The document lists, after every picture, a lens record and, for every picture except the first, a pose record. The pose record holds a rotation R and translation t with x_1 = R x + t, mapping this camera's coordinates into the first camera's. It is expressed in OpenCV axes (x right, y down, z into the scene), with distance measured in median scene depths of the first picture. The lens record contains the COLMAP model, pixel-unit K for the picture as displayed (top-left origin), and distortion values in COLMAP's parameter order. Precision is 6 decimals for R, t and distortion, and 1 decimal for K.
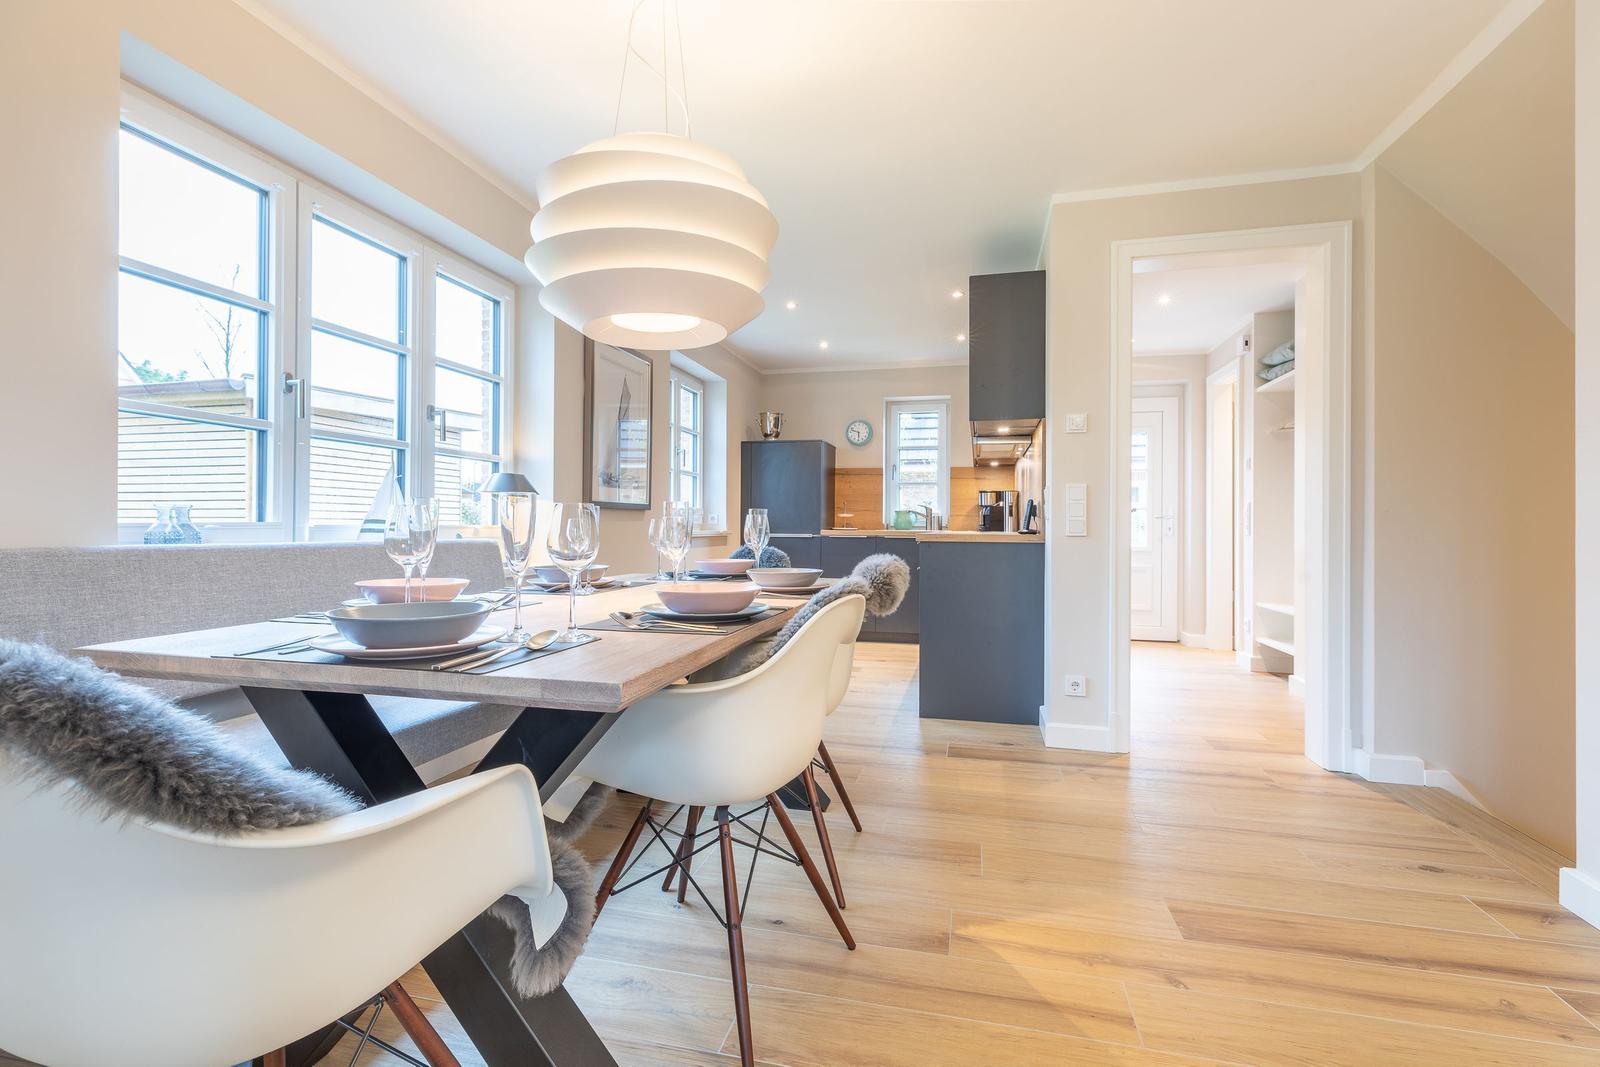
lens RADIAL K [[689.5, 0, 805.1], [0, 689.5, 523.3], [0, 0, 1]] dist [0.008795, 0.000425]
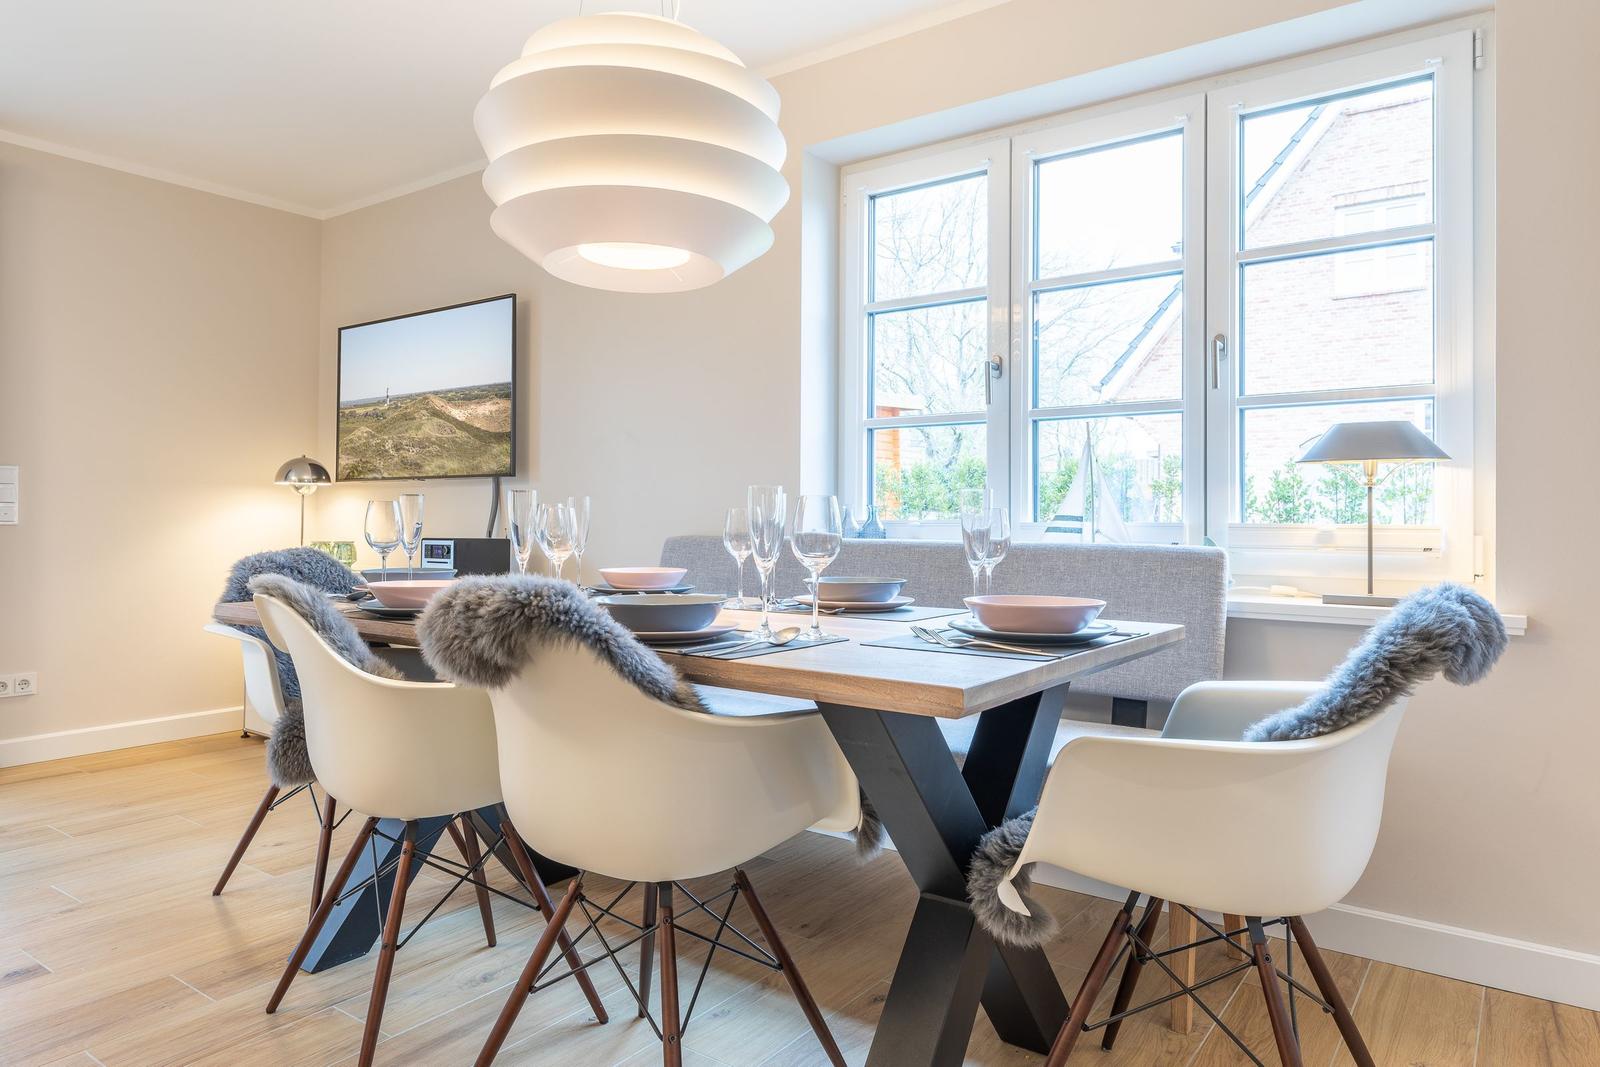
lens RADIAL K [[1034.5, 0, 767.0], [0, 1034.5, 491.1], [0, 0, 1]] dist [0.010540, -0.003182]
pose [[-0.401254, -0.022493, -0.915691, 0.511163], [0.001538, 0.999680, -0.025231, -0.002767], [0.915966, -0.011533, -0.401091, 1.021124]]
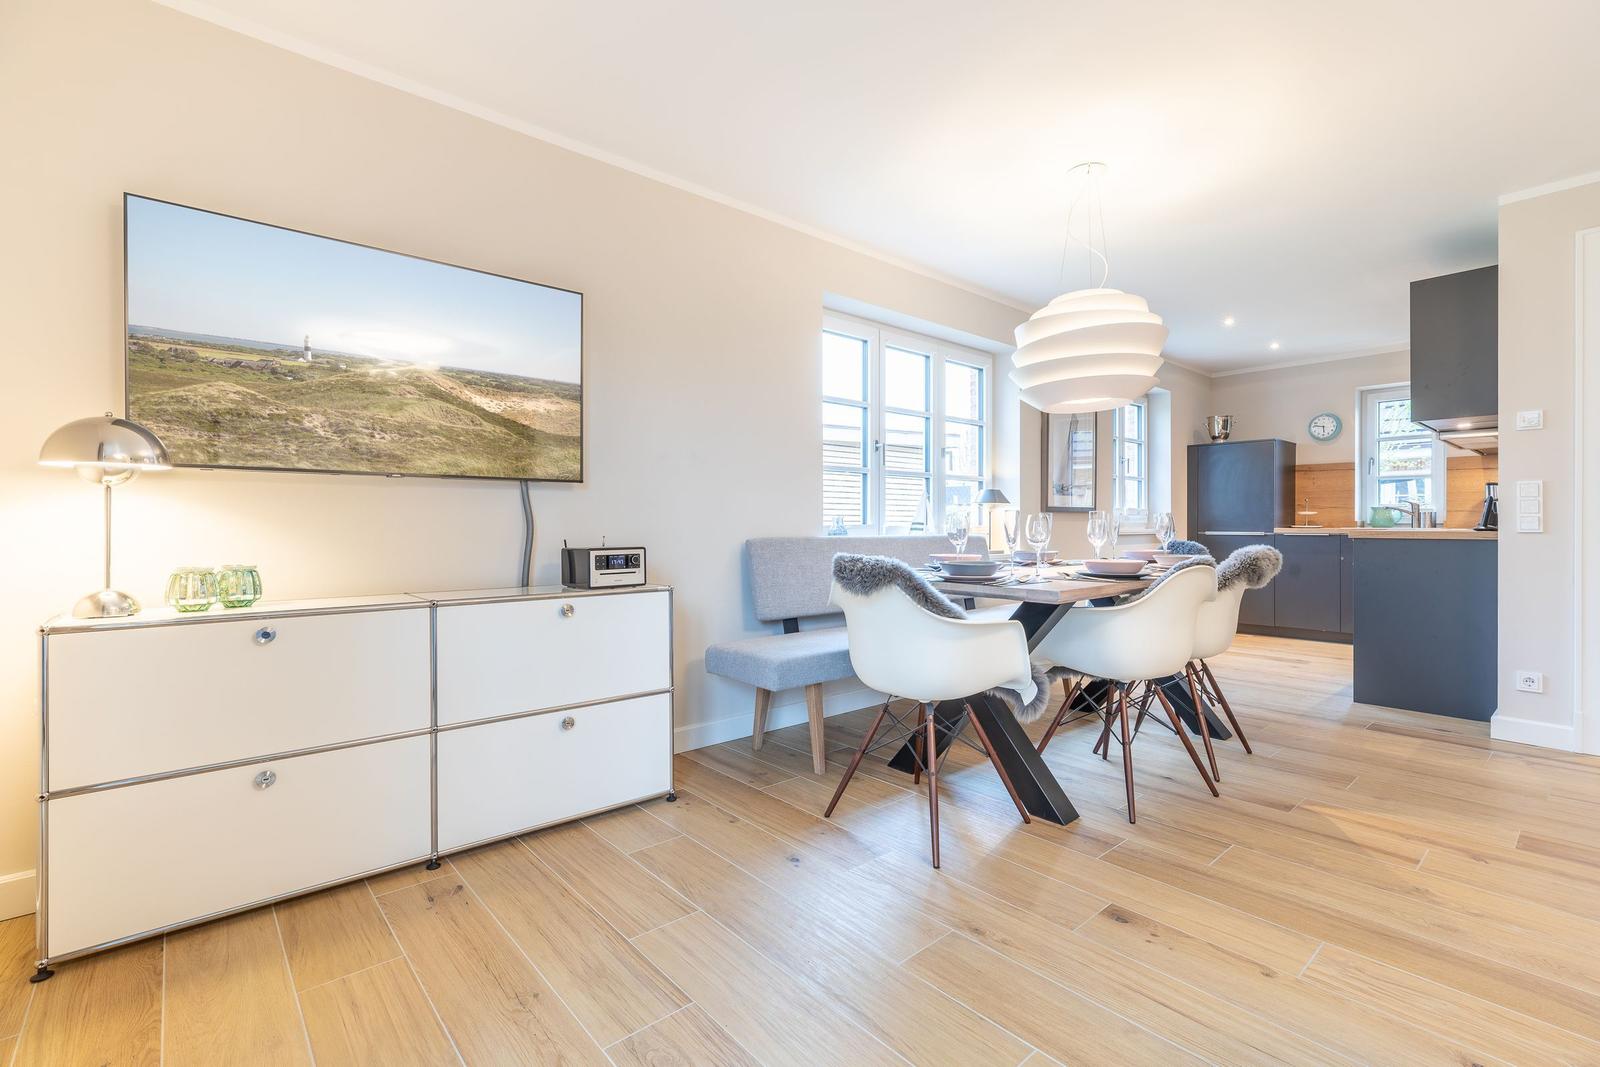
lens RADIAL K [[724.1, 0, 829.9], [0, 724.1, 527.8], [0, 0, 1]] dist [0.001931, 0.000010]
pose [[0.829174, -0.004419, -0.558974, 0.154327], [0.008560, 0.999952, 0.004793, -0.002621], [0.558926, -0.008759, 0.829171, -0.491445]]
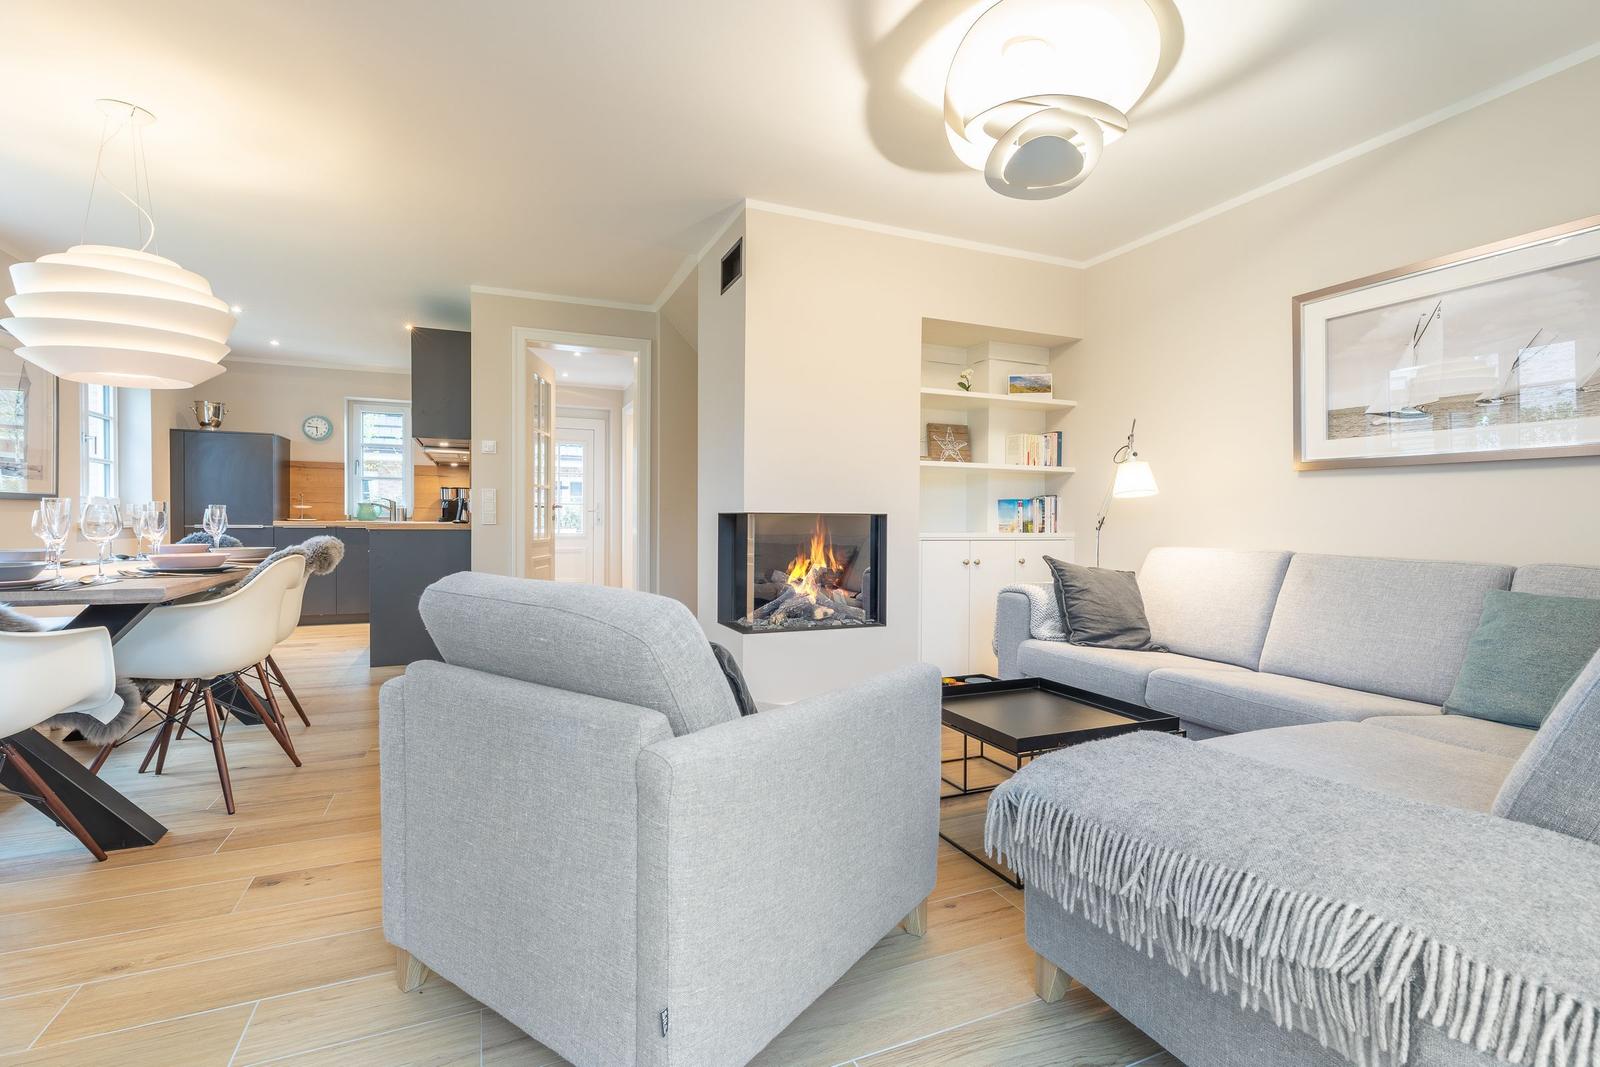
lens RADIAL K [[724.1, 0, 789.6], [0, 724.1, 529.4], [0, 0, 1]] dist [0.001931, 0.000010]
pose [[0.800755, -0.008779, 0.598928, -0.016590], [-0.003674, 0.999802, 0.019566, -0.003624], [-0.598981, -0.017868, 0.800564, -0.670733]]
